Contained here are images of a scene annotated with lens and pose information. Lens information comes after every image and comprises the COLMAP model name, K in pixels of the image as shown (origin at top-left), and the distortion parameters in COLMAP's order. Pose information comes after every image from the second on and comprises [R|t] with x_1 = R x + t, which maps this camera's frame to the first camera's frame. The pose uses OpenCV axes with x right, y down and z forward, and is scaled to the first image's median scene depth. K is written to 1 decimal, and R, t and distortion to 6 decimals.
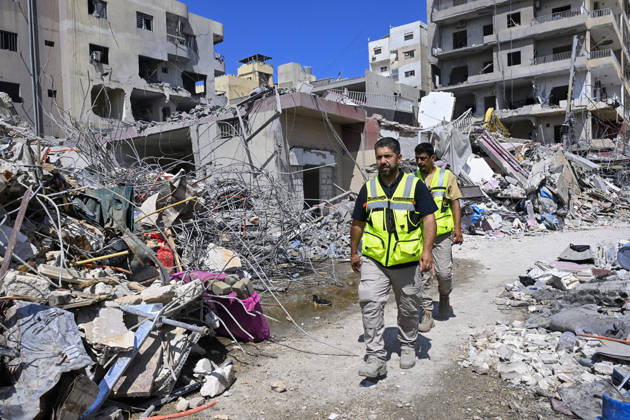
lens RADIAL K [[463.4, 0, 315.0], [0, 463.4, 210.0], [0, 0, 1]] dist [-0.000230, 0.001206]
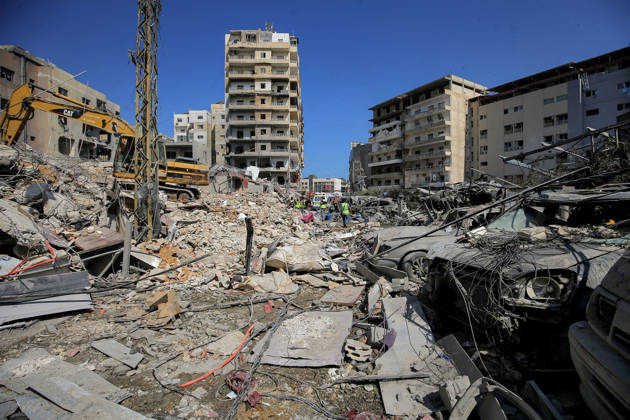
lens RADIAL K [[293.3, 0, 315.0], [0, 293.3, 210.0], [0, 0, 1]] dist [-0.022260, 0.000683]
pose [[0.782110, 0.007697, 0.623093, -0.314181], [0.000950, 0.999908, -0.013544, 0.023000], [-0.623140, 0.011185, 0.782030, -0.369942]]
